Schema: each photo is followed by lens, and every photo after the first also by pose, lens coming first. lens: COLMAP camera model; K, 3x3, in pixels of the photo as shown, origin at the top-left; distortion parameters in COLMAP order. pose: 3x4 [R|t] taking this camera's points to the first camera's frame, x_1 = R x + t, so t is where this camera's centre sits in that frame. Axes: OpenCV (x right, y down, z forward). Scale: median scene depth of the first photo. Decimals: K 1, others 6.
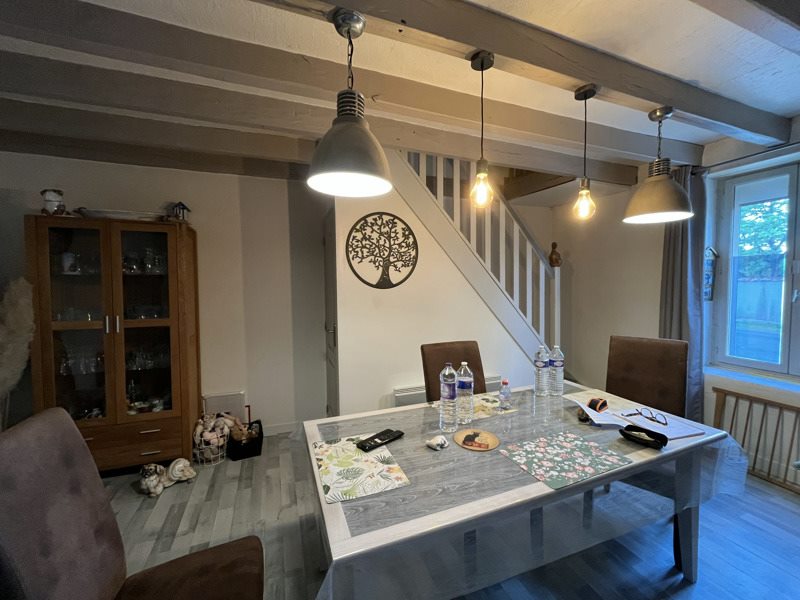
lens RADIAL K [[322.8, 0, 399.3], [0, 322.8, 300.4], [0, 0, 1]] dist [-0.001102, -0.000172]
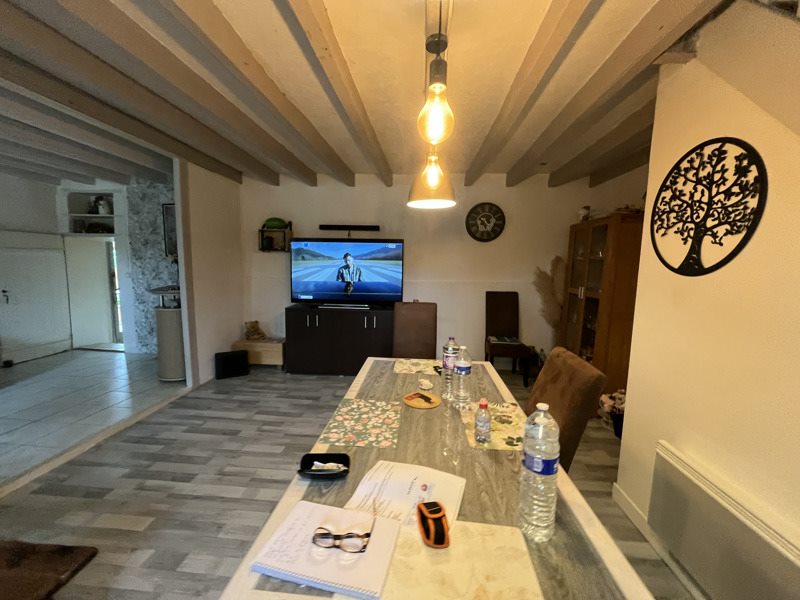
lens RADIAL K [[322.8, 0, 400.7], [0, 322.8, 298.4], [0, 0, 1]] dist [-0.001102, -0.000172]
pose [[-0.431504, 0.096206, -0.896966, 0.729410], [-0.062778, 0.988684, 0.136244, -0.043491], [0.899924, 0.115100, -0.420582, 0.794057]]
